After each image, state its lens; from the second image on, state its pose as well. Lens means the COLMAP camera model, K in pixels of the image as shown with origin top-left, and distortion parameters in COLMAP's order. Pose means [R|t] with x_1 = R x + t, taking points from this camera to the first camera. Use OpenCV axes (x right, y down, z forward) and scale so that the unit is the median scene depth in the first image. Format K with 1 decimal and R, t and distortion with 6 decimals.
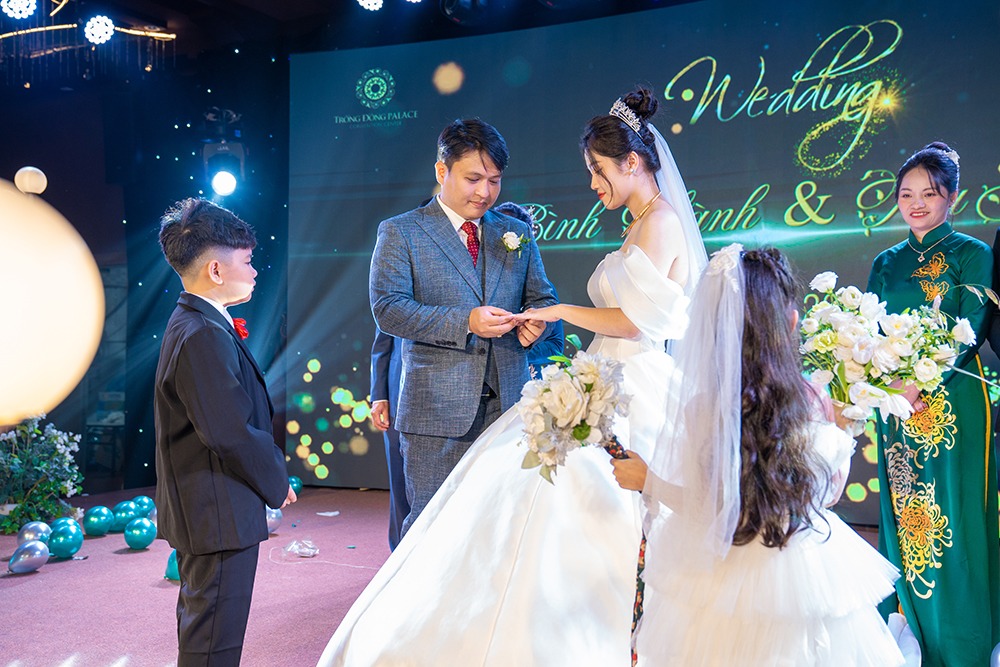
lens RADIAL K [[1014.2, 0, 508.5], [0, 1014.2, 334.2], [0, 0, 1]] dist [0.044656, 0.000000]
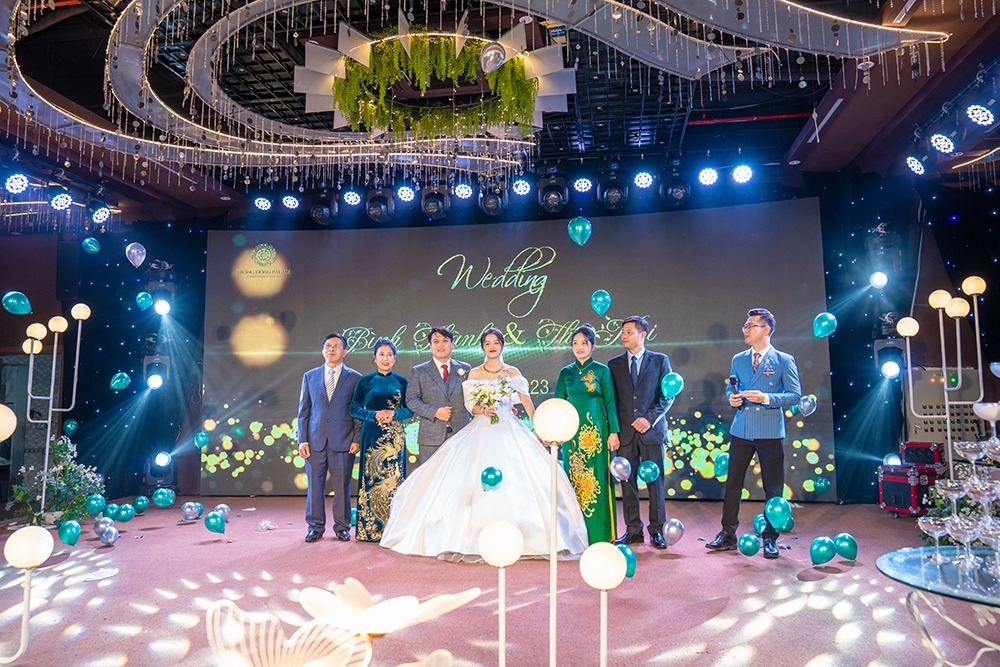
lens RADIAL K [[716.4, 0, 503.5], [0, 716.4, 336.8], [0, 0, 1]] dist [-0.092442, 0.008738]
pose [[0.928745, 0.024523, 0.369908, -0.194690], [0.005813, 0.996724, -0.080674, -0.009926], [-0.370674, 0.077076, 0.925559, -0.224046]]
